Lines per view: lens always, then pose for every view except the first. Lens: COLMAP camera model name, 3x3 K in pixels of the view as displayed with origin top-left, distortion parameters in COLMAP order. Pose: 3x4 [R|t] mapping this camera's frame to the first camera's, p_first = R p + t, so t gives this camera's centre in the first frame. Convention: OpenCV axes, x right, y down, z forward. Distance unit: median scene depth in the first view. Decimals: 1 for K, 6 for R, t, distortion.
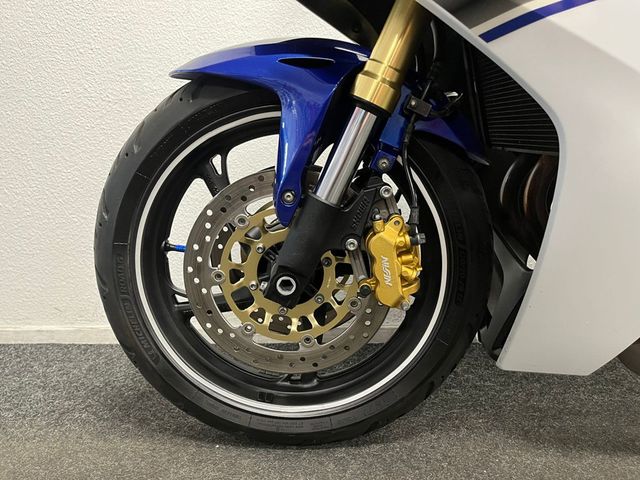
lens RADIAL K [[488.2, 0, 316.6], [0, 488.2, 237.9], [0, 0, 1]] dist [0.033846, -0.048347]
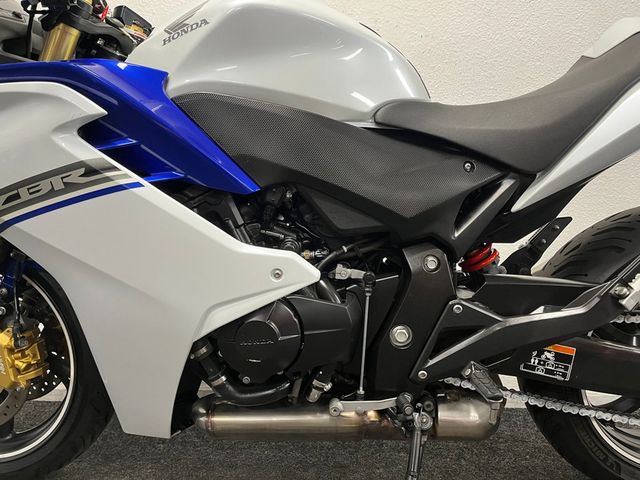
lens RADIAL K [[488.2, 0, 322.8], [0, 488.2, 236.2], [0, 0, 1]] dist [0.033846, -0.048347]
pose [[0.998635, 0.008856, -0.051484, 1.015768], [-0.013155, 0.996398, -0.083772, -0.176160], [0.050556, 0.084335, 0.995154, -0.391693]]
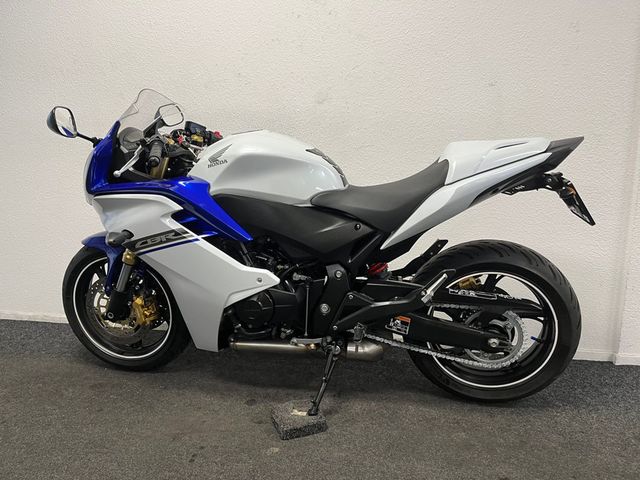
lens RADIAL K [[488.2, 0, 326.4], [0, 488.2, 240.8], [0, 0, 1]] dist [0.033846, -0.048347]
pose [[0.981016, 0.039748, -0.189809, 1.596287], [-0.031862, 0.998505, 0.044421, -0.476872], [0.191290, -0.037530, 0.980816, -1.516228]]
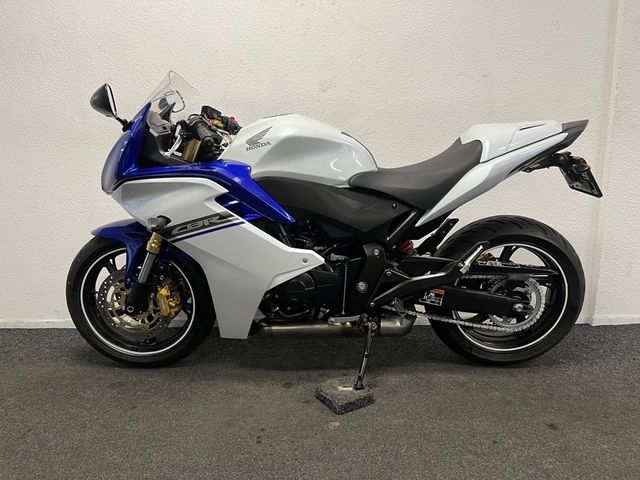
lens RADIAL K [[488.2, 0, 321.0], [0, 488.2, 240.6], [0, 0, 1]] dist [0.033846, -0.048347]
pose [[0.999948, -0.000816, -0.010183, 0.963170], [0.001197, 0.999301, 0.037371, -0.362910], [0.010145, -0.037381, 0.999250, -1.648950]]
